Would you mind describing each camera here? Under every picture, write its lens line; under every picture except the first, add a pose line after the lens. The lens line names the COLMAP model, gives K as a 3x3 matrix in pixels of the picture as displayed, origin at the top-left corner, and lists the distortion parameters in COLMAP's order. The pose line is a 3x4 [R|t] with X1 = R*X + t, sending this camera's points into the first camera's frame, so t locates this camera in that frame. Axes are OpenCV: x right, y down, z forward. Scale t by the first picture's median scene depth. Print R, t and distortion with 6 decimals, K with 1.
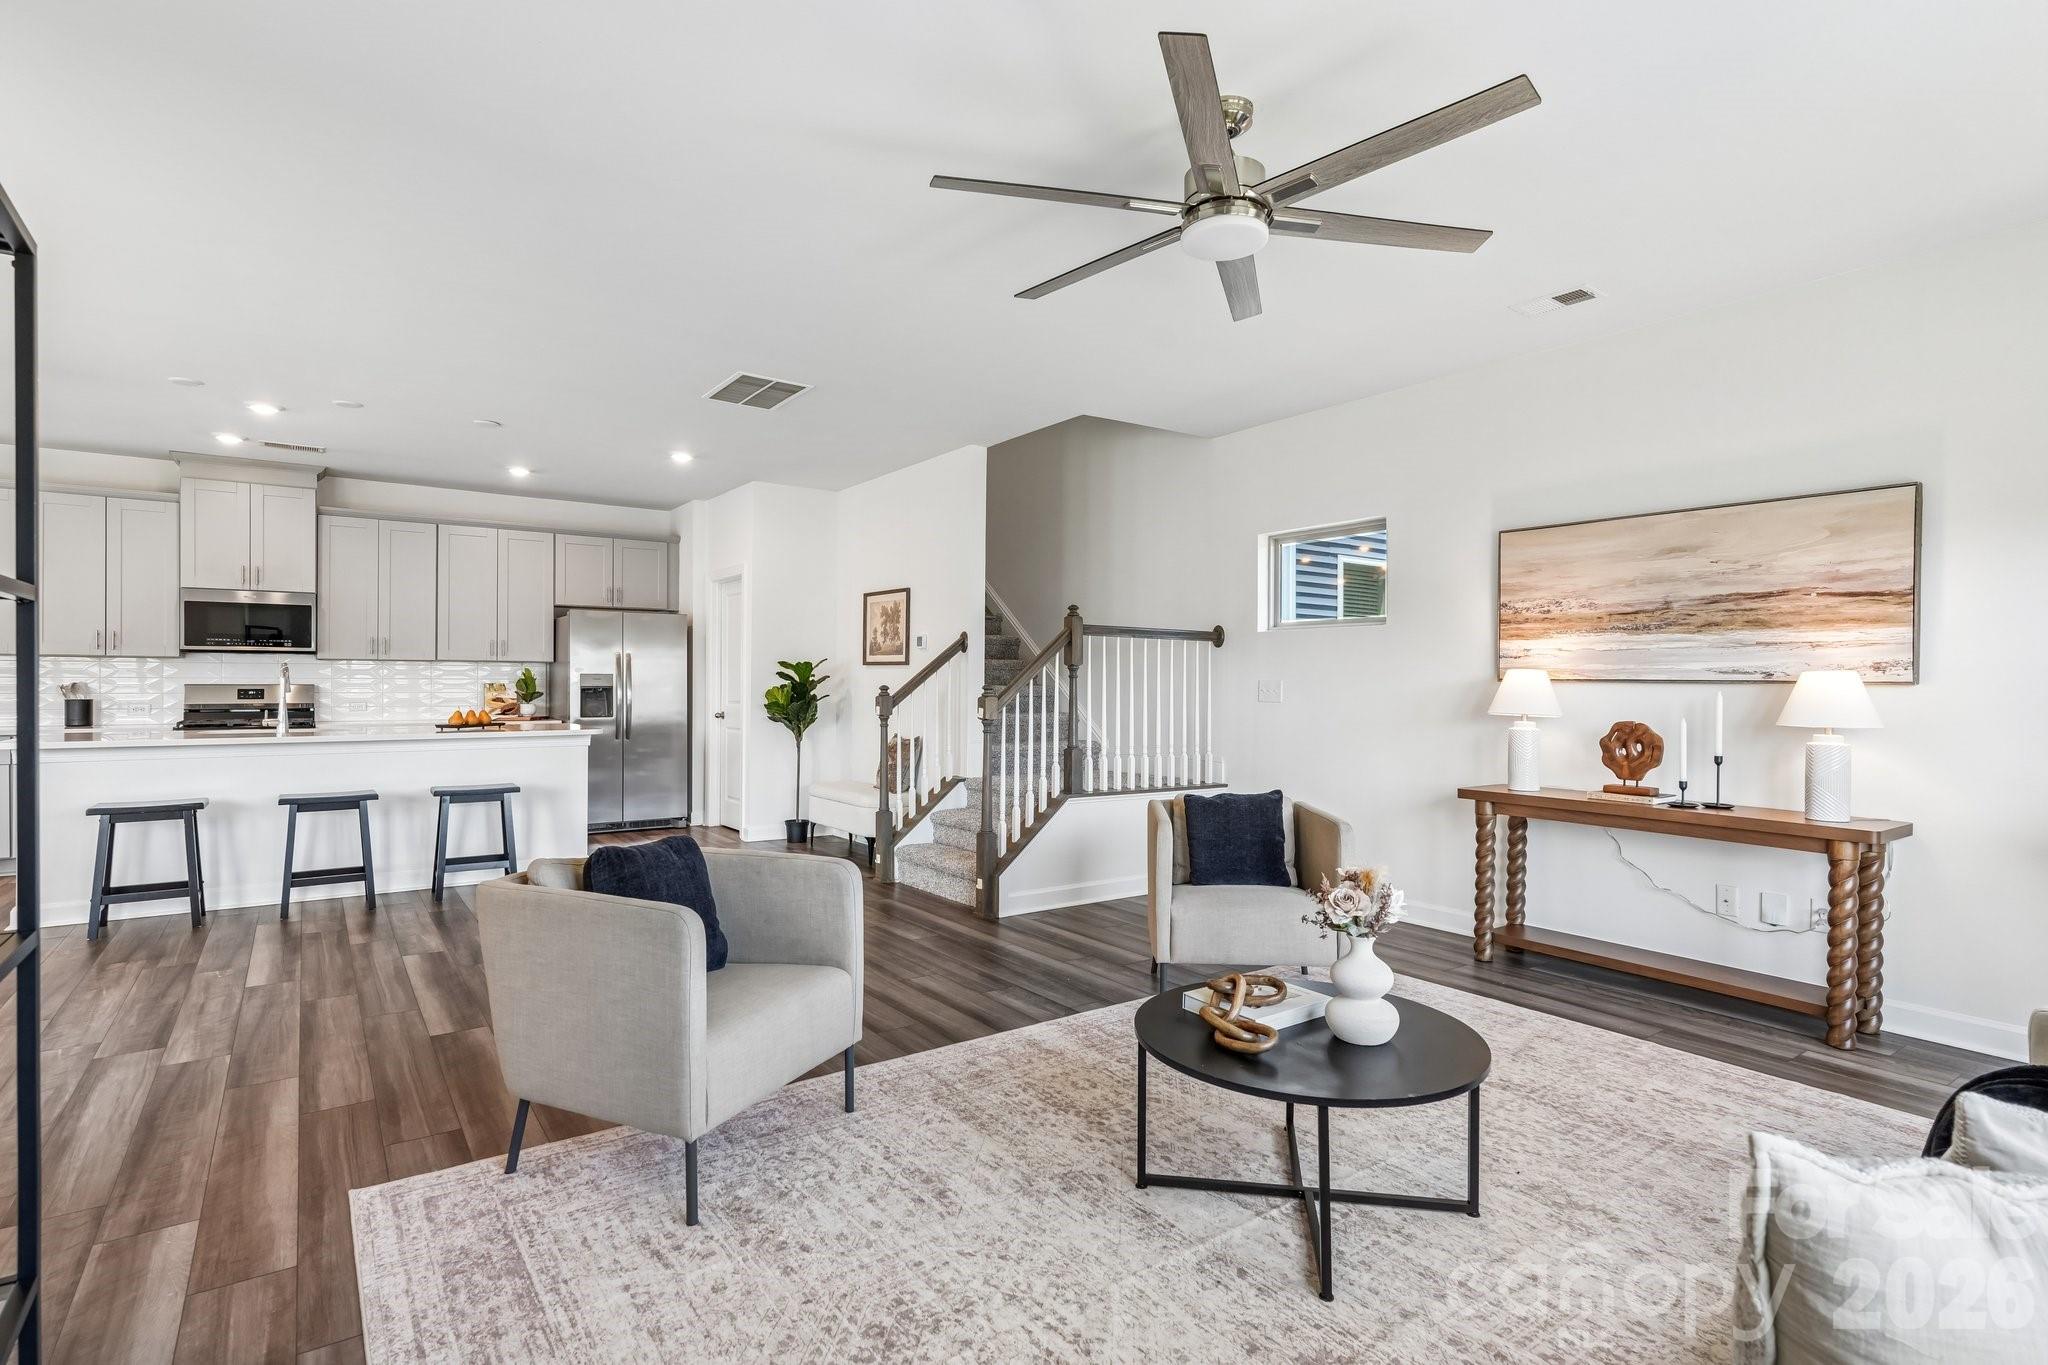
lens RADIAL K [[1031.3, 0, 1023.2], [0, 1031.3, 685.8], [0, 0, 1]] dist [-0.000645, 0.001033]
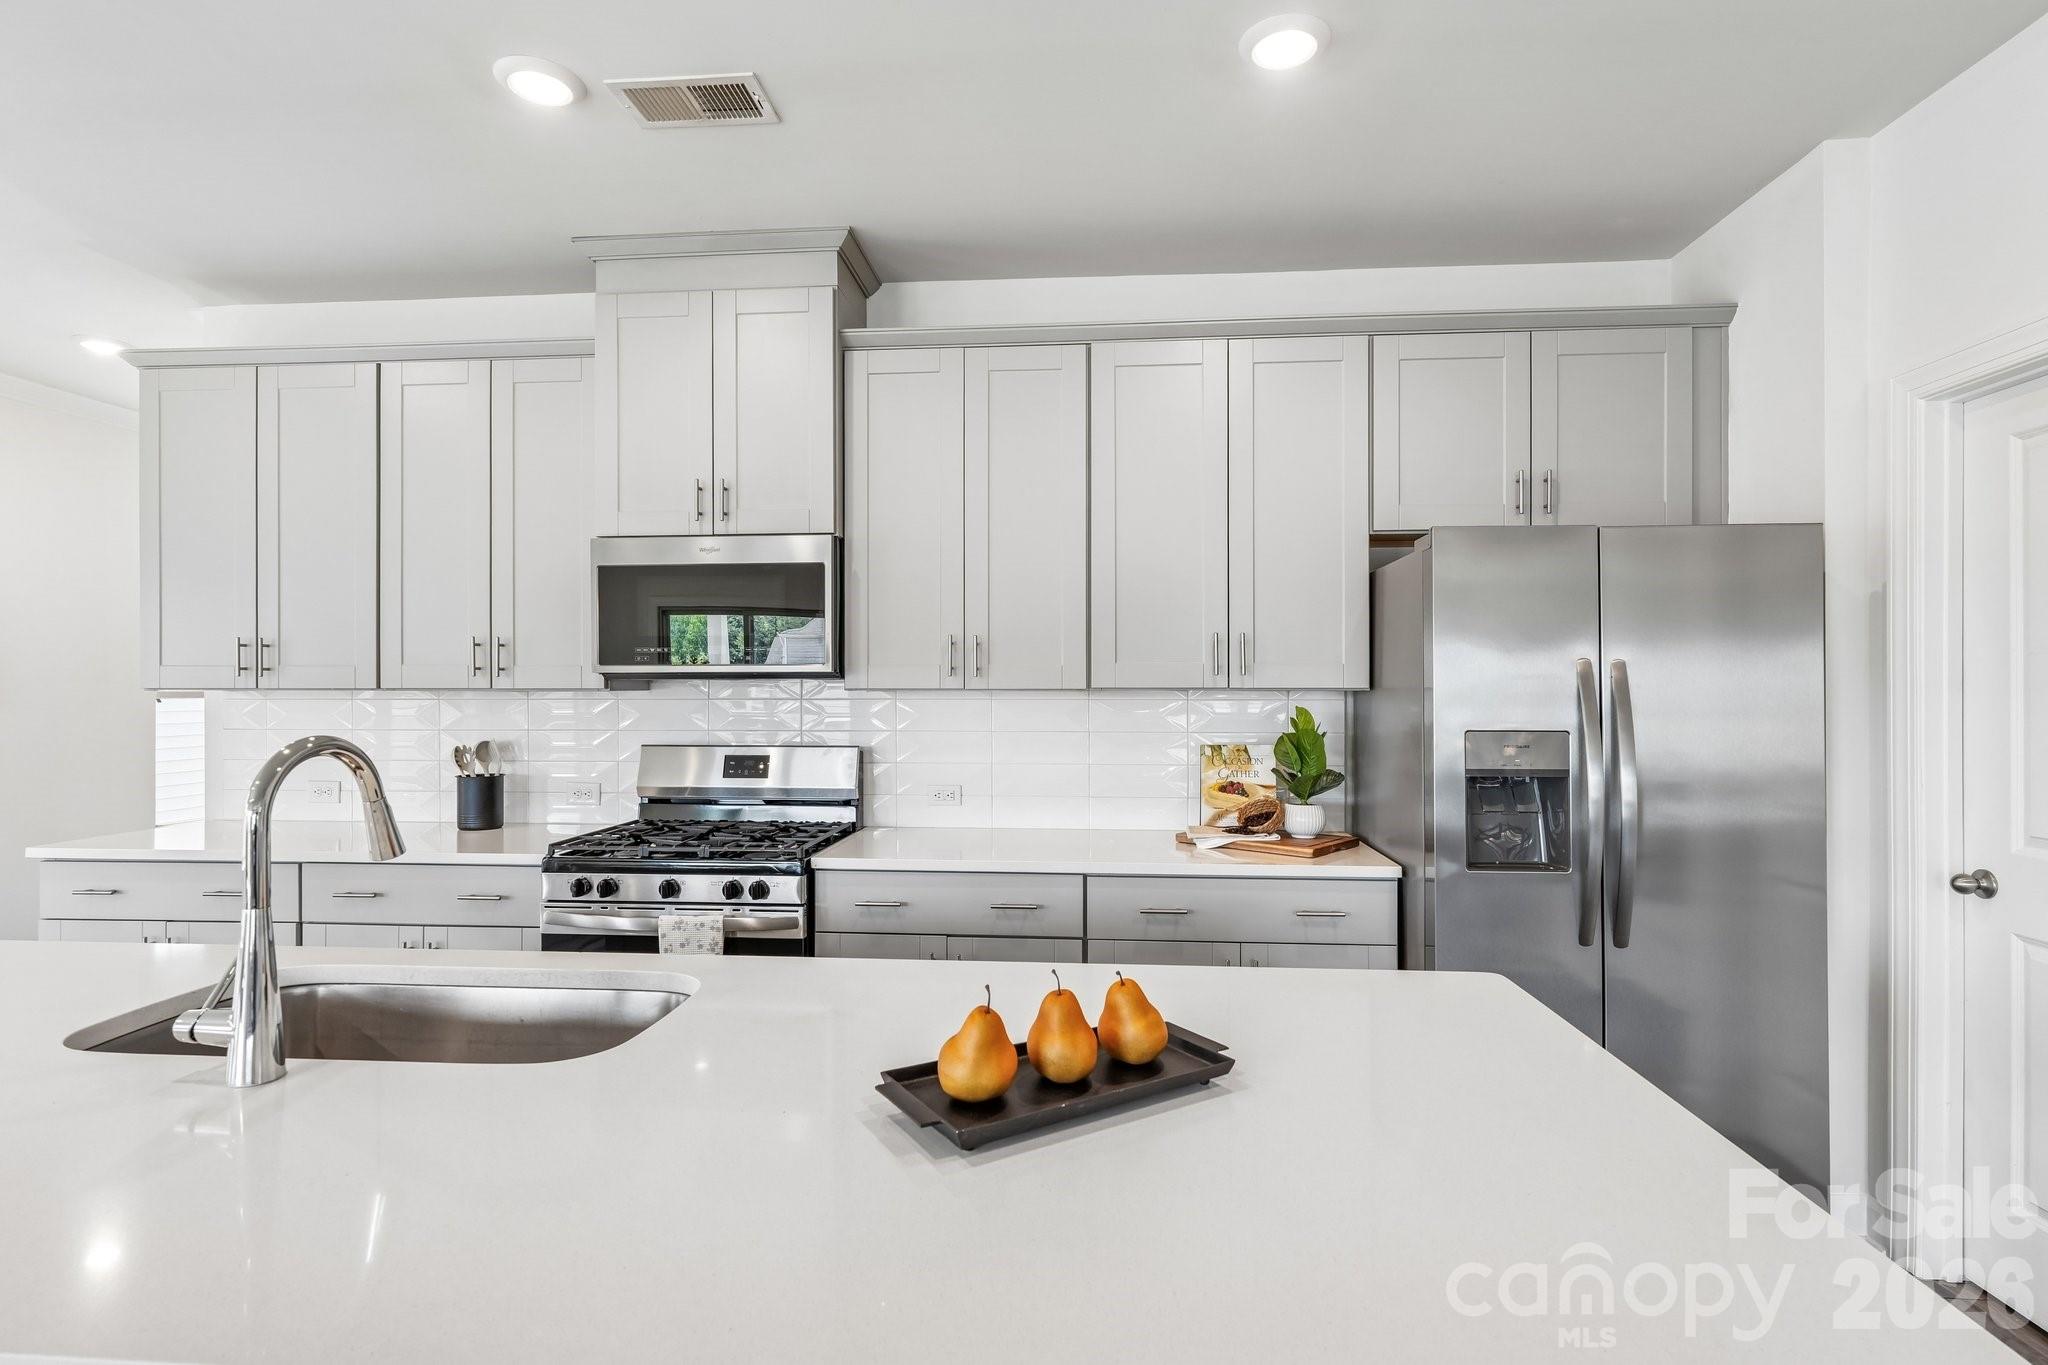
lens RADIAL K [[1014.7, 0, 1014.0], [0, 1014.7, 681.9], [0, 0, 1]] dist [-0.000083, 0.000376]
pose [[0.765800, -0.010077, -0.643000, -0.332119], [0.001295, 0.999899, -0.014128, -0.021473], [0.643078, 0.009986, 0.765736, 0.666402]]
